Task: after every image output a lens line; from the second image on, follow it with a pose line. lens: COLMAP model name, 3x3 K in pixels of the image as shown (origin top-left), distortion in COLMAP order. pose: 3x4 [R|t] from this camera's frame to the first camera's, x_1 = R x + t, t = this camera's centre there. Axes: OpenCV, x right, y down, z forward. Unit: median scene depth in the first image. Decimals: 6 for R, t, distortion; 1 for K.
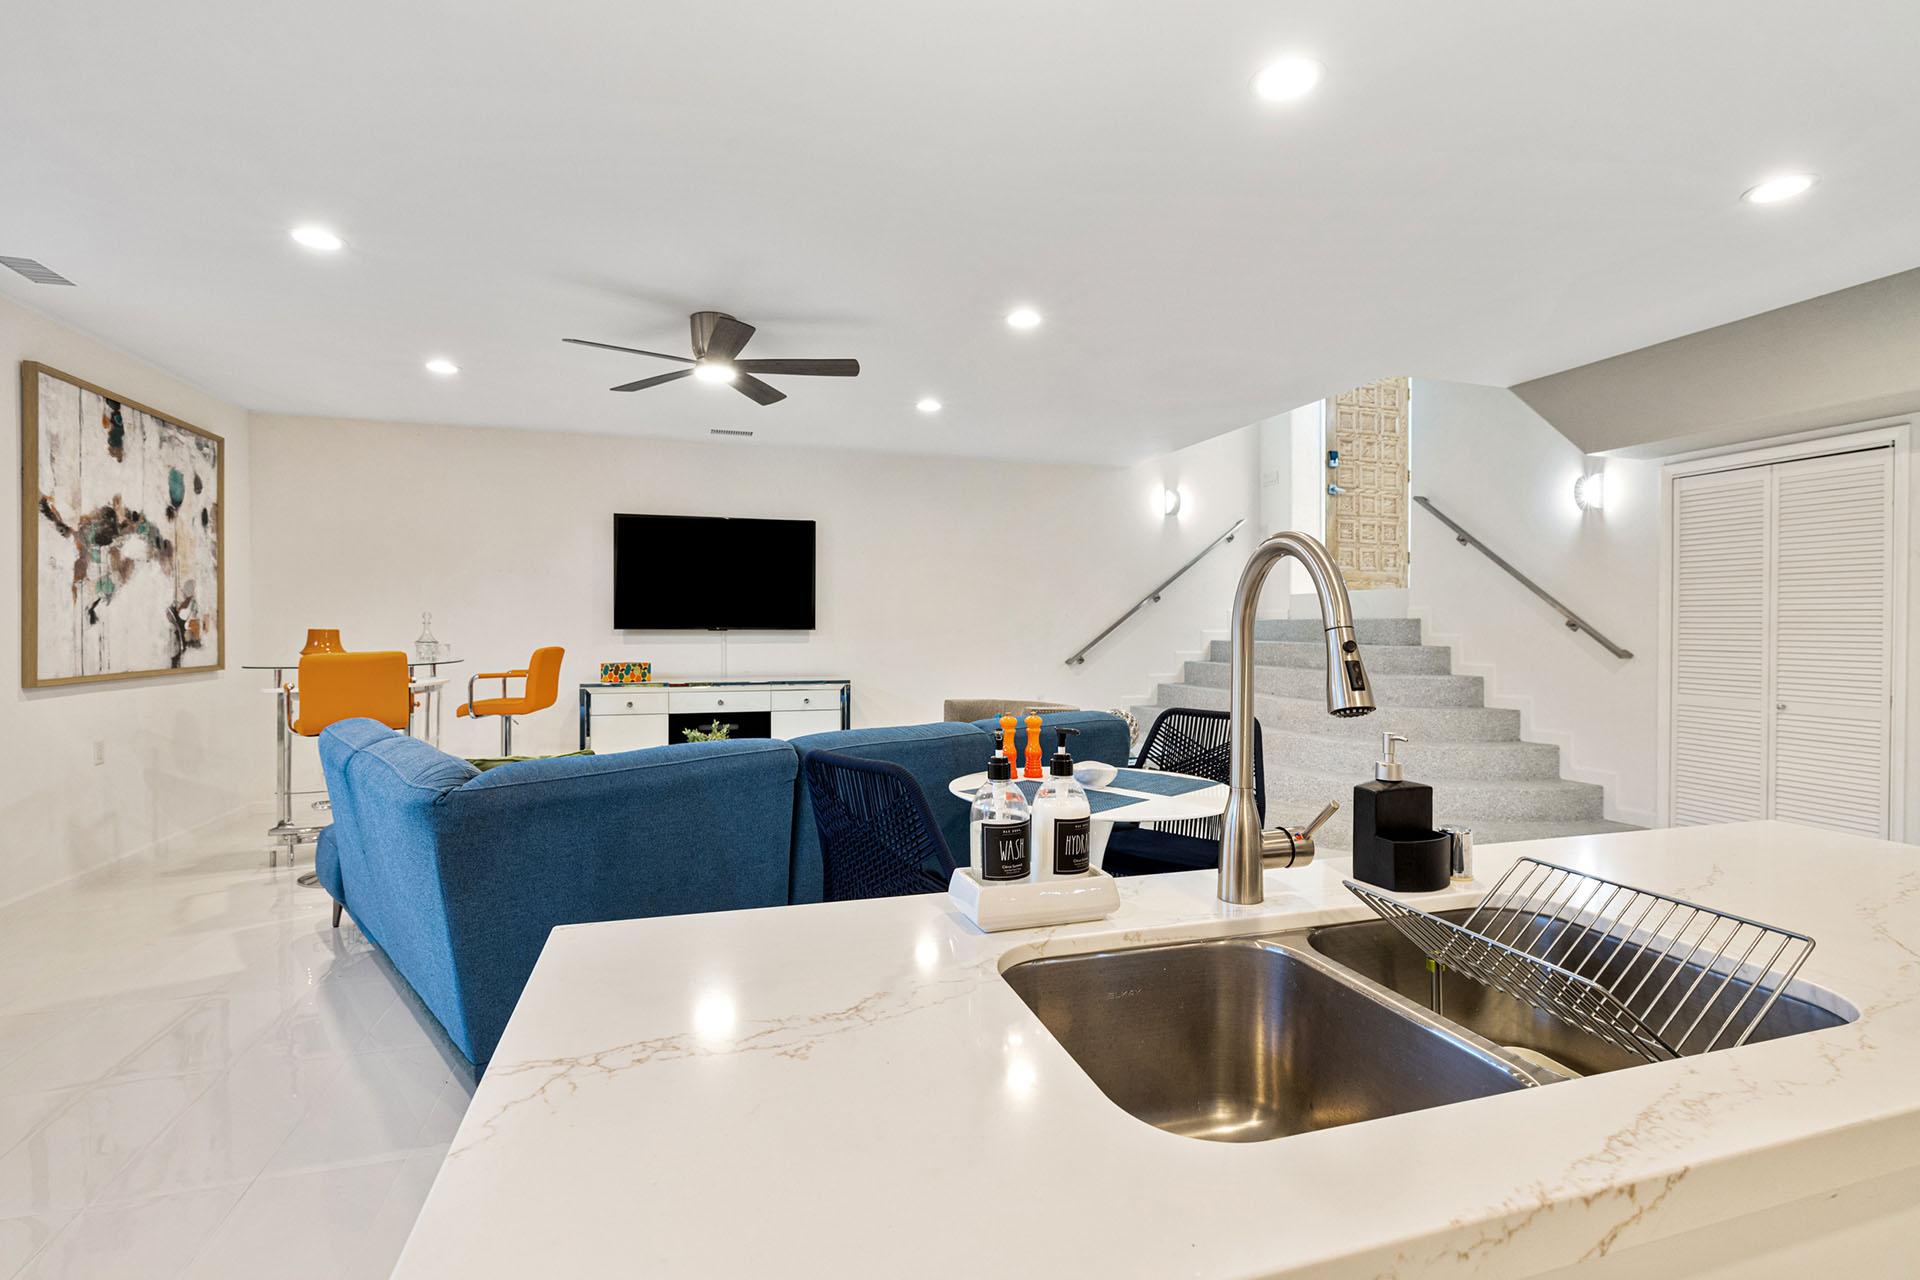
lens RADIAL K [[884.8, 0, 963.3], [0, 884.8, 627.9], [0, 0, 1]] dist [-0.006177, -0.000298]
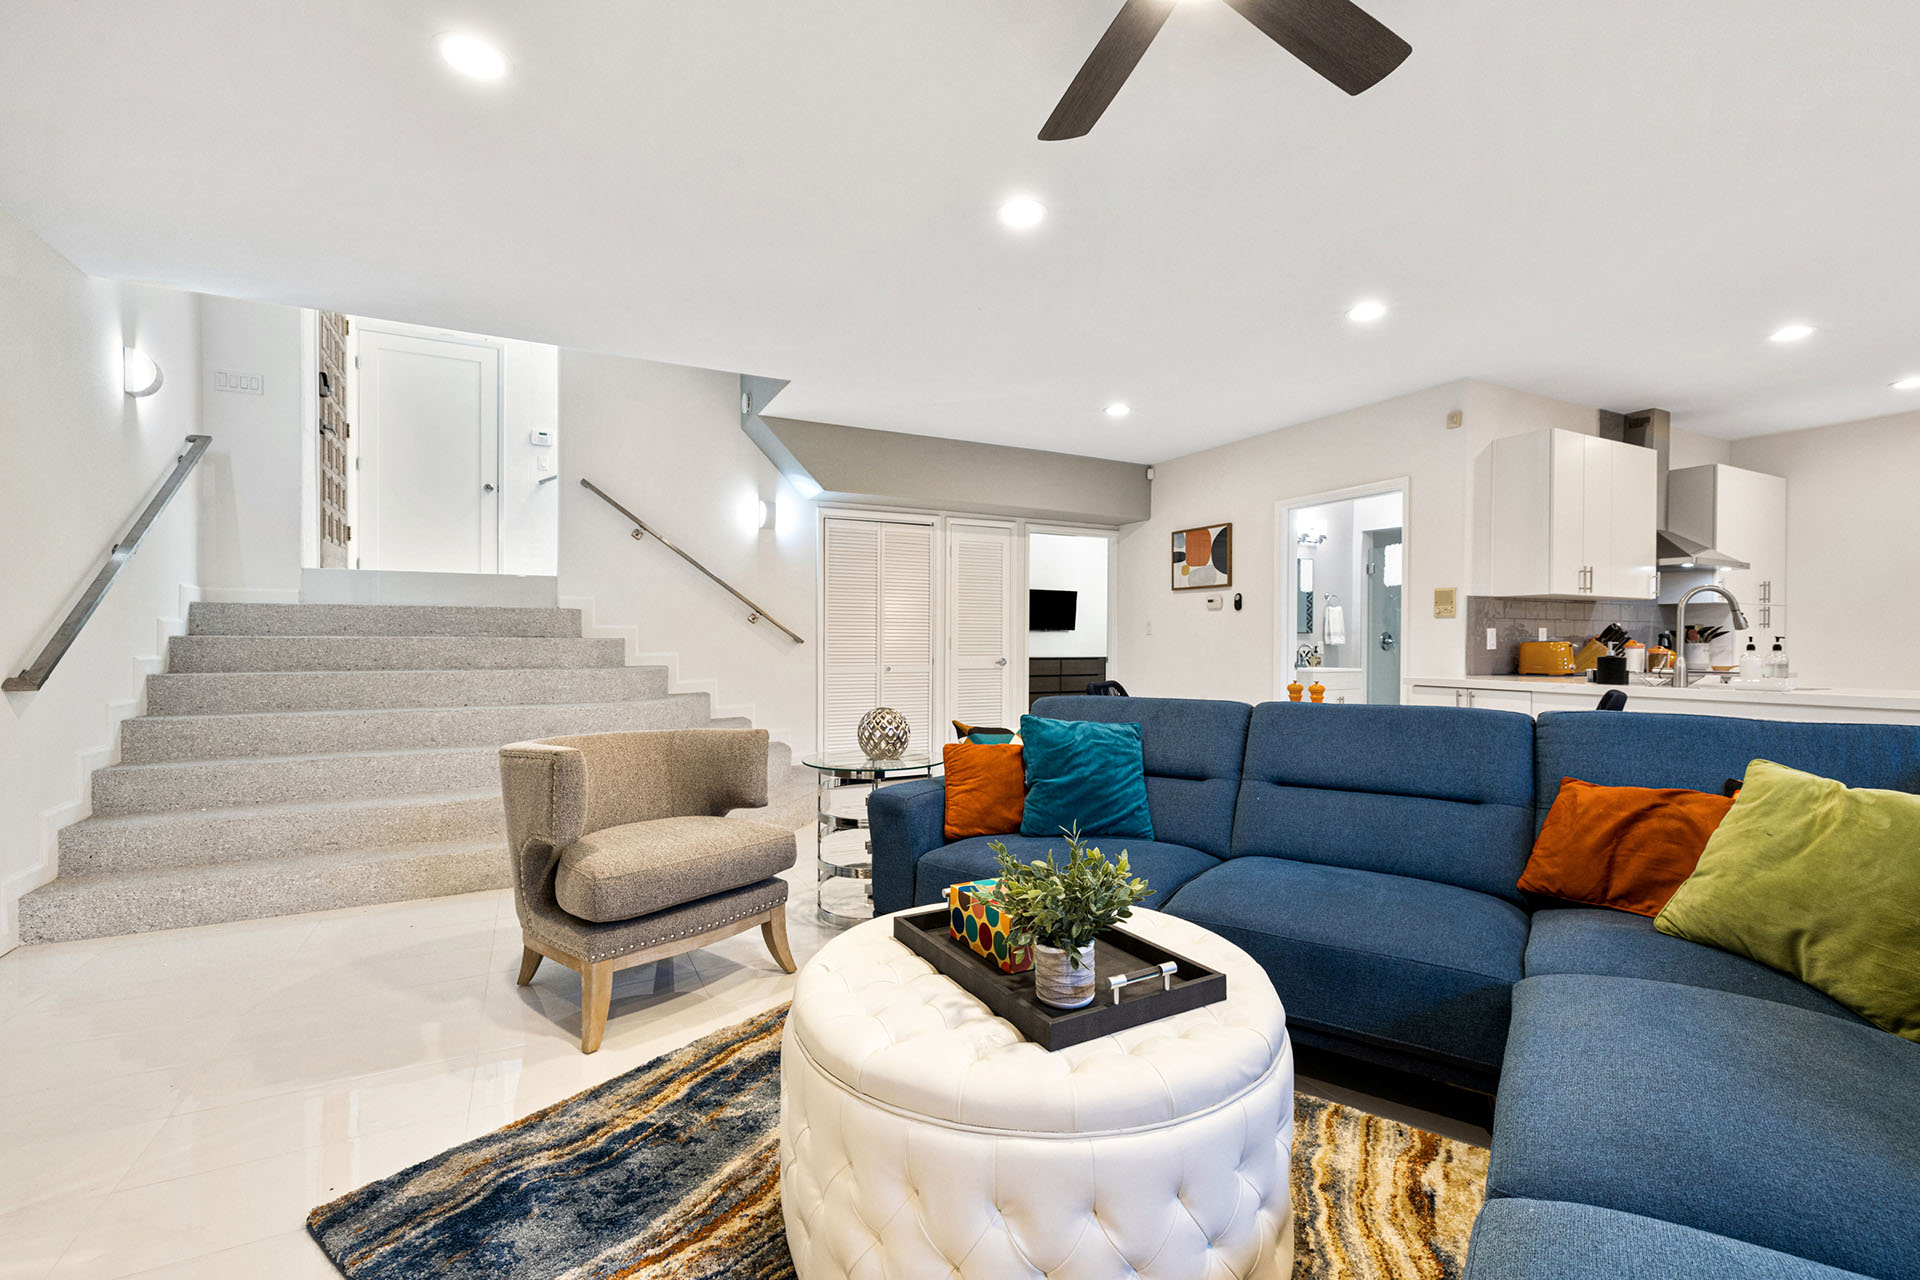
lens RADIAL K [[820.9, 0, 968.4], [0, 820.9, 642.3], [0, 0, 1]] dist [0.003983, -0.000391]
pose [[-0.181051, -0.008092, 0.983440, -0.442524], [0.001410, 0.999963, 0.008487, 0.018690], [-0.983473, 0.002923, -0.181033, 0.791108]]
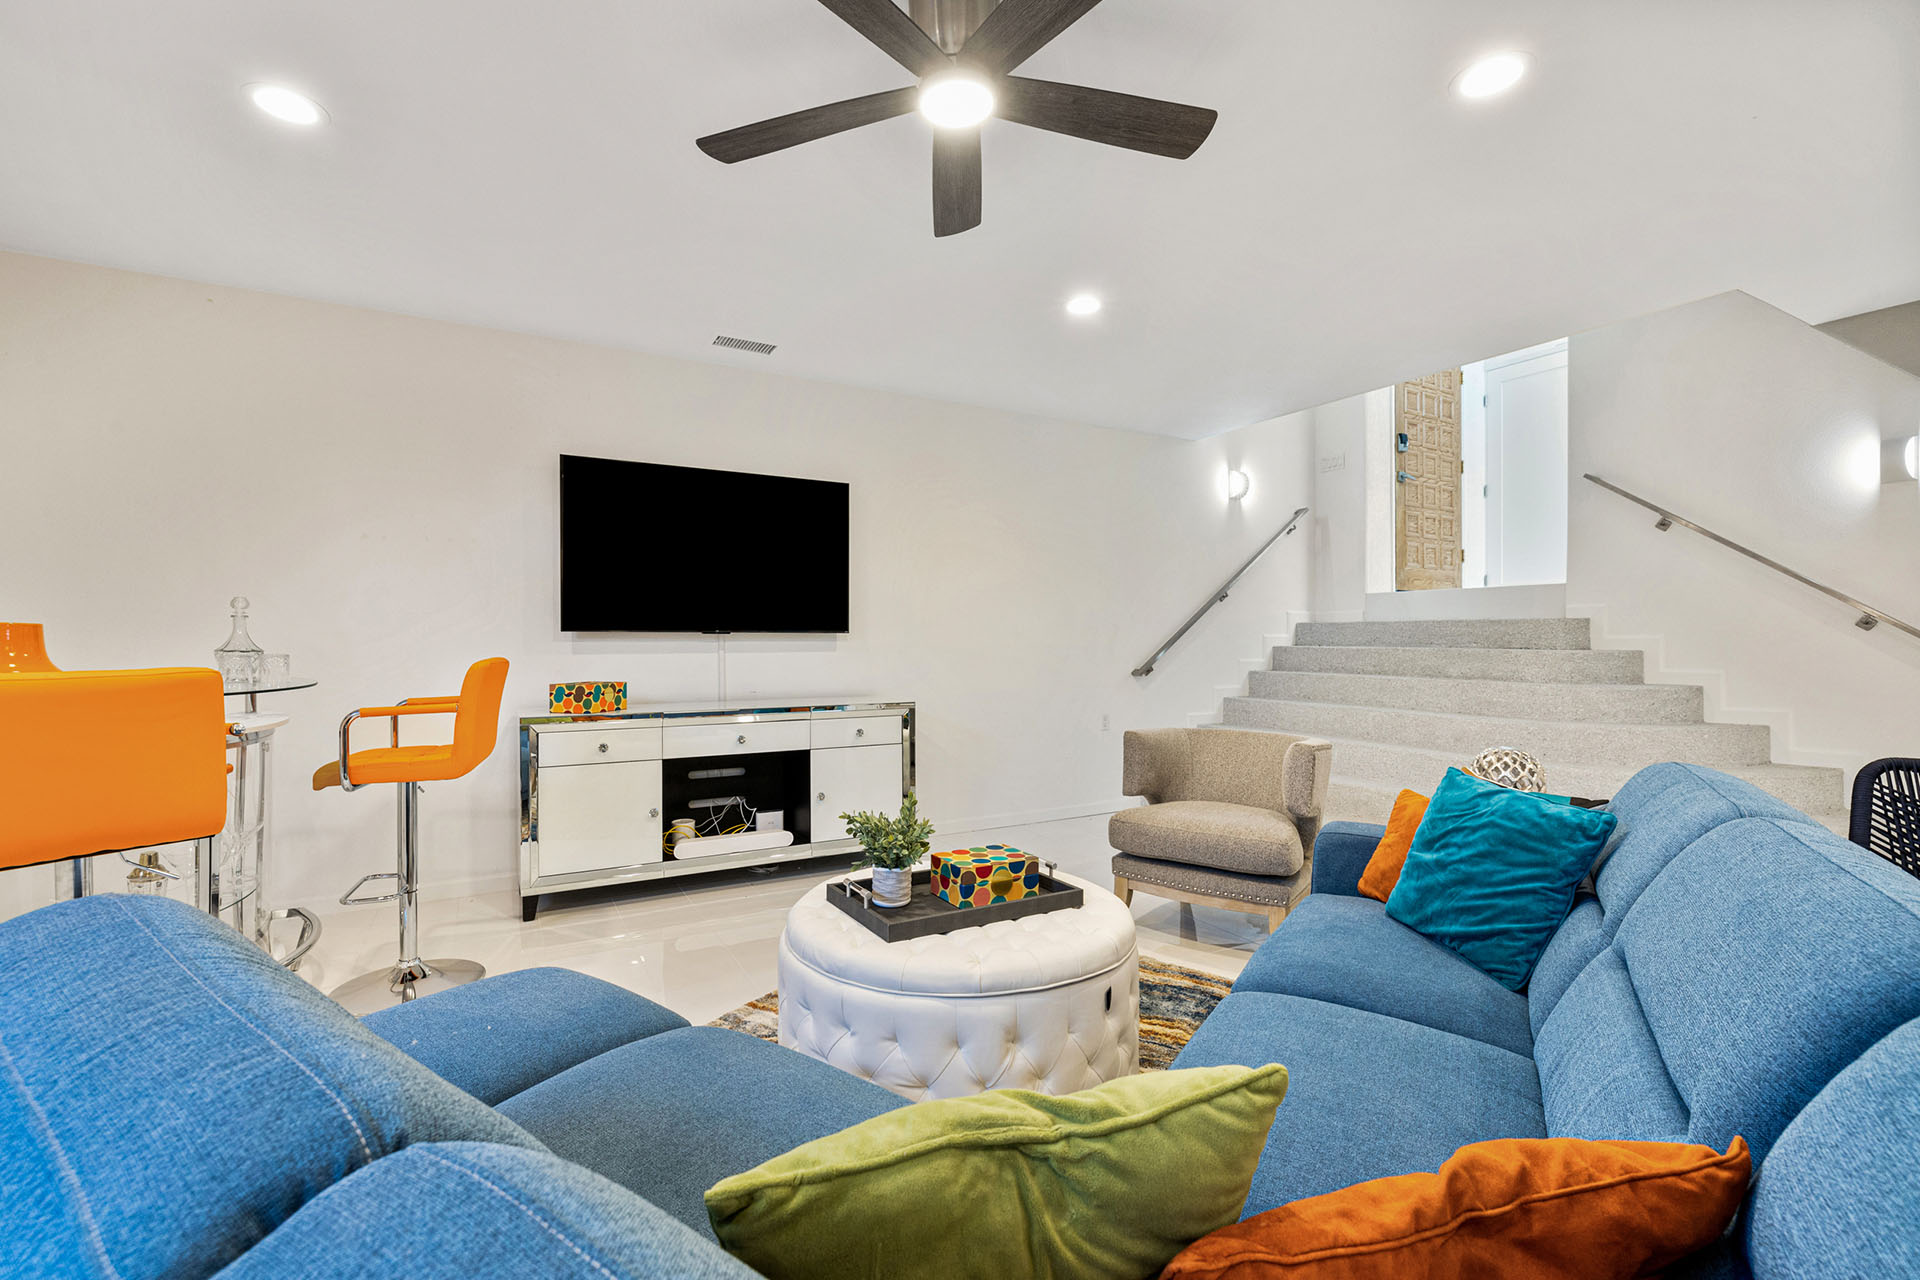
lens RADIAL K [[820.9, 0, 956.5], [0, 820.9, 640.4], [0, 0, 1]] dist [0.003983, -0.000391]
pose [[0.975443, -0.002846, 0.220236, -0.267081], [0.003016, 0.999995, -0.000437, 0.010243], [-0.220233, 0.001090, 0.975447, 0.376642]]
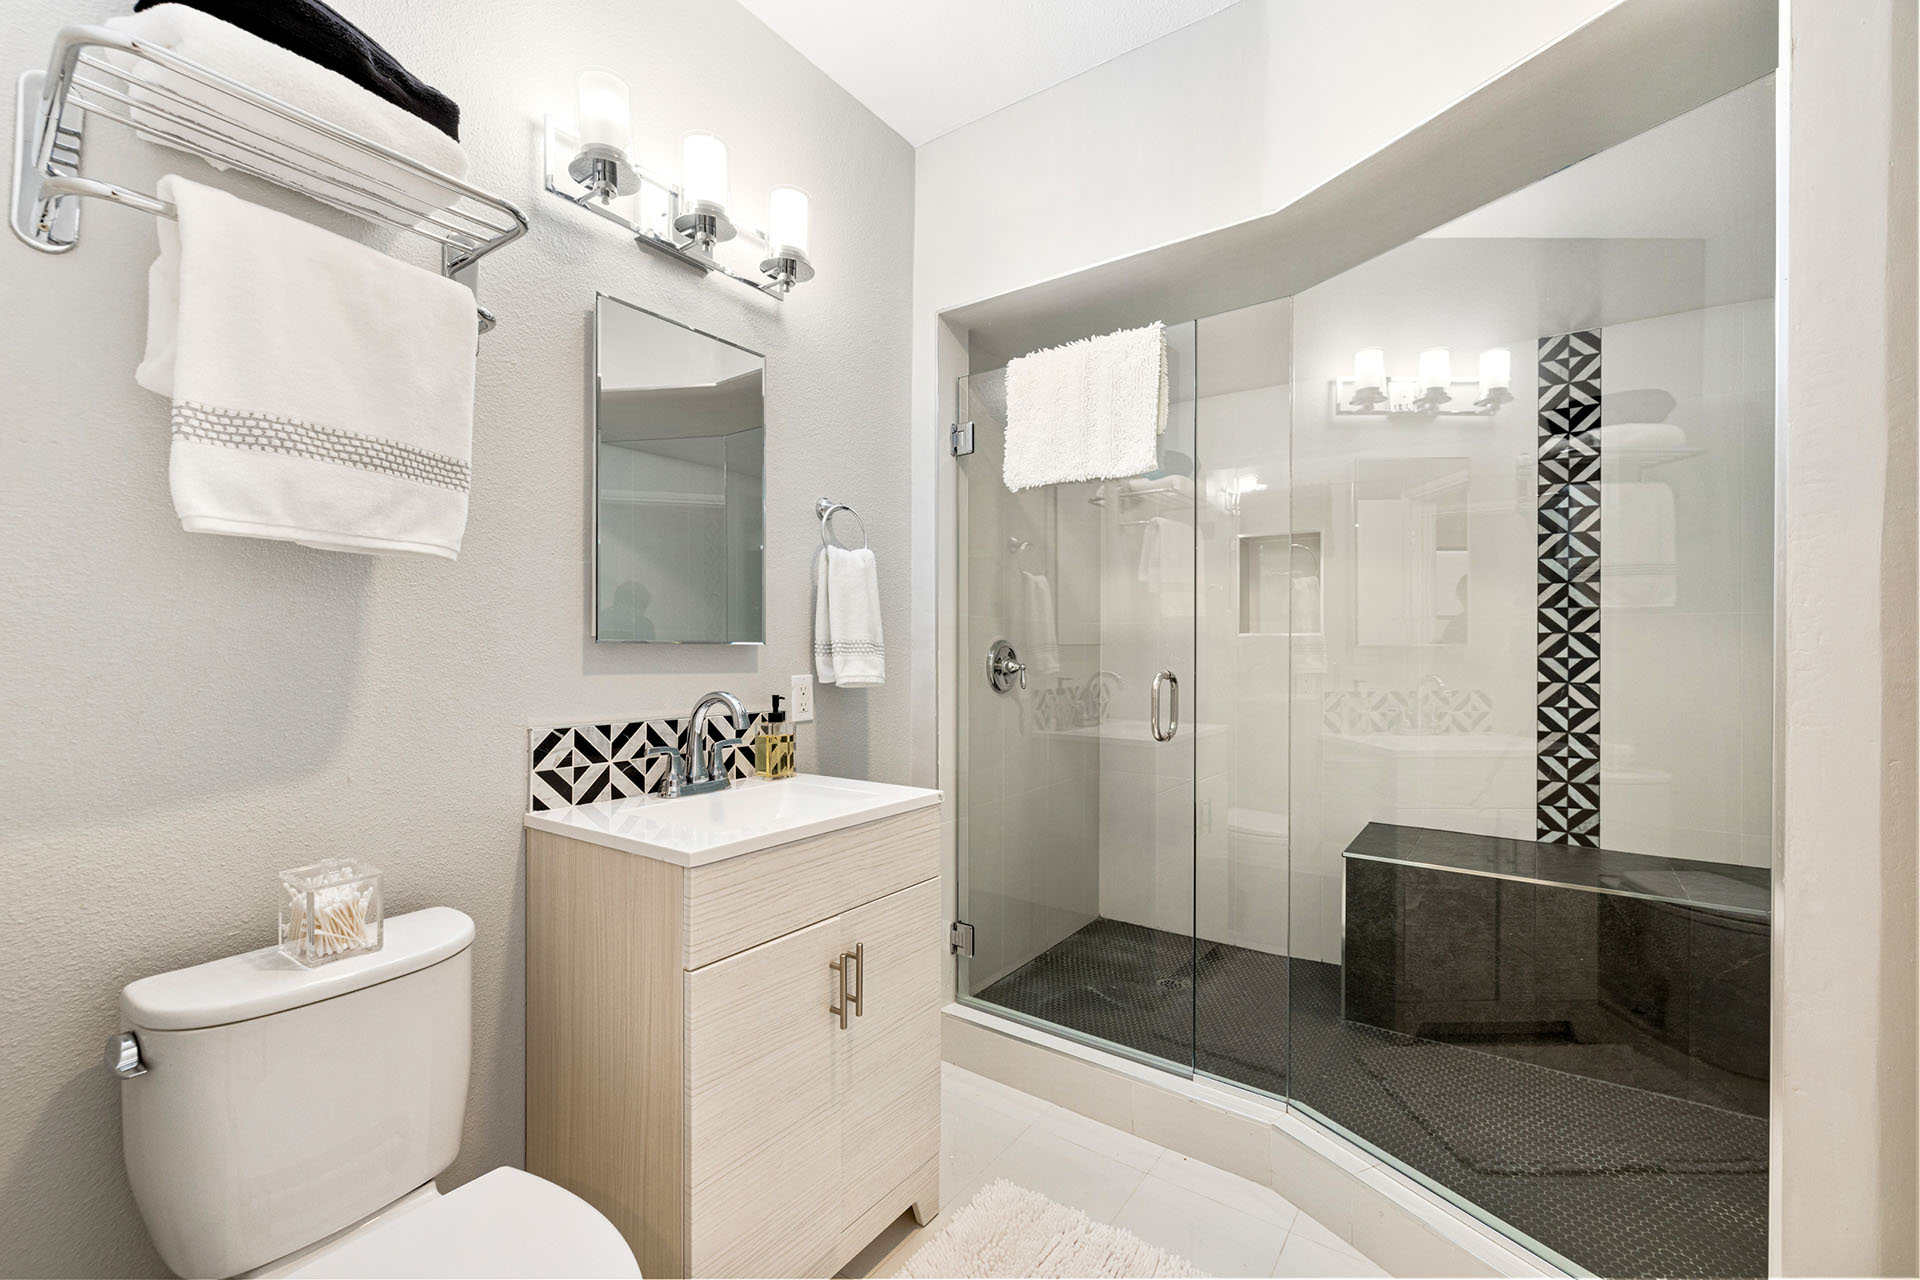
lens RADIAL K [[820.9, 0, 956.7], [0, 820.9, 648.5], [0, 0, 1]] dist [0.003983, -0.000391]
pose [[-0.598257, -0.002502, 0.801301, 0.427342], [0.003977, 0.999974, 0.006091, 0.015730], [-0.801295, 0.006831, -0.598231, 0.154583]]
